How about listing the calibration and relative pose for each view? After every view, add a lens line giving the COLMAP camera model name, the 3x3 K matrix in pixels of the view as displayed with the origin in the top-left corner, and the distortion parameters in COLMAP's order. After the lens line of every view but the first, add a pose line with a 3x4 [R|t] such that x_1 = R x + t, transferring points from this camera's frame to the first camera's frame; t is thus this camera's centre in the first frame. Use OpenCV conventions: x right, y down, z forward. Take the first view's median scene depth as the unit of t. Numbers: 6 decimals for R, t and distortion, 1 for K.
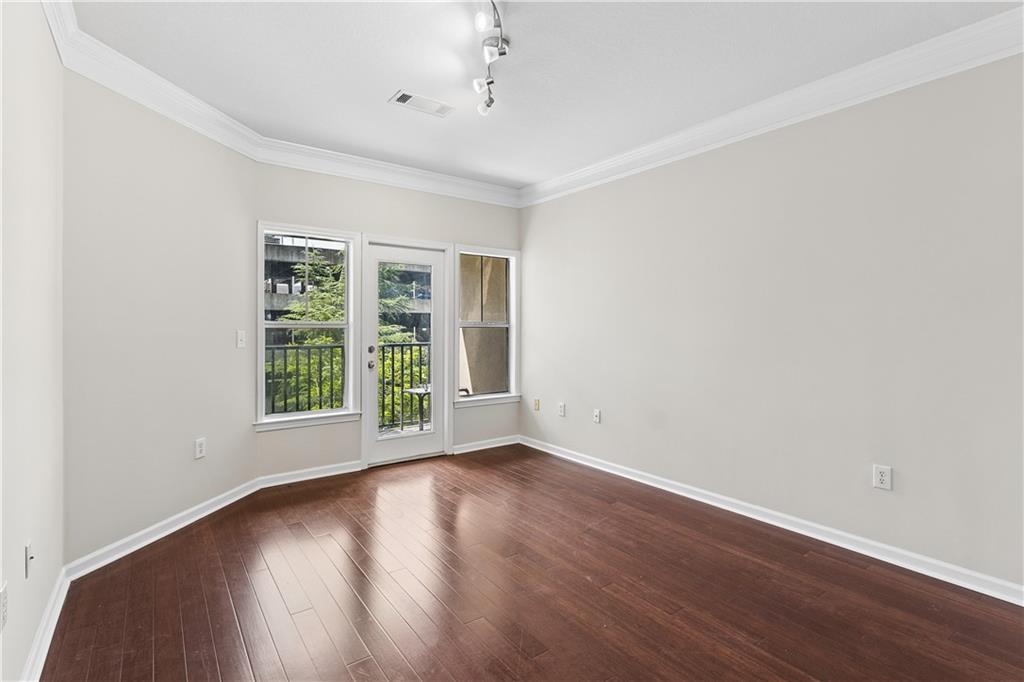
lens RADIAL K [[496.6, 0, 521.5], [0, 496.6, 323.1], [0, 0, 1]] dist [0.001138, -0.000324]
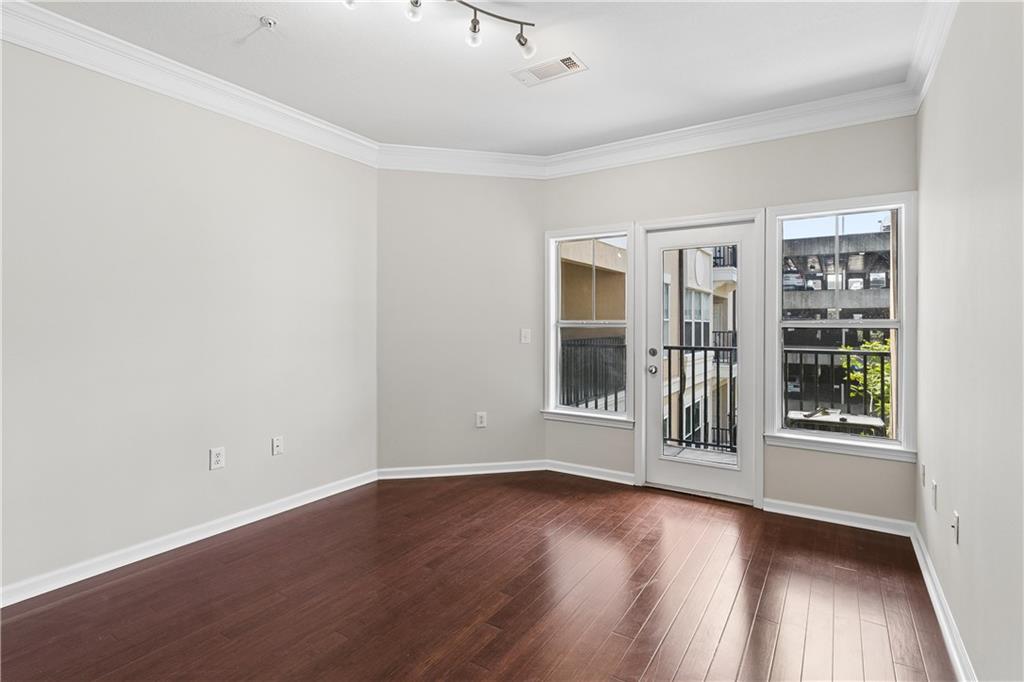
lens RADIAL K [[496.6, 0, 516.1], [0, 496.6, 323.2], [0, 0, 1]] dist [0.001138, -0.000324]
pose [[0.341187, -0.003276, -0.939990, 0.436149], [0.001211, 0.999995, -0.003045, 0.004129], [0.939995, -0.000099, 0.341190, 0.474471]]
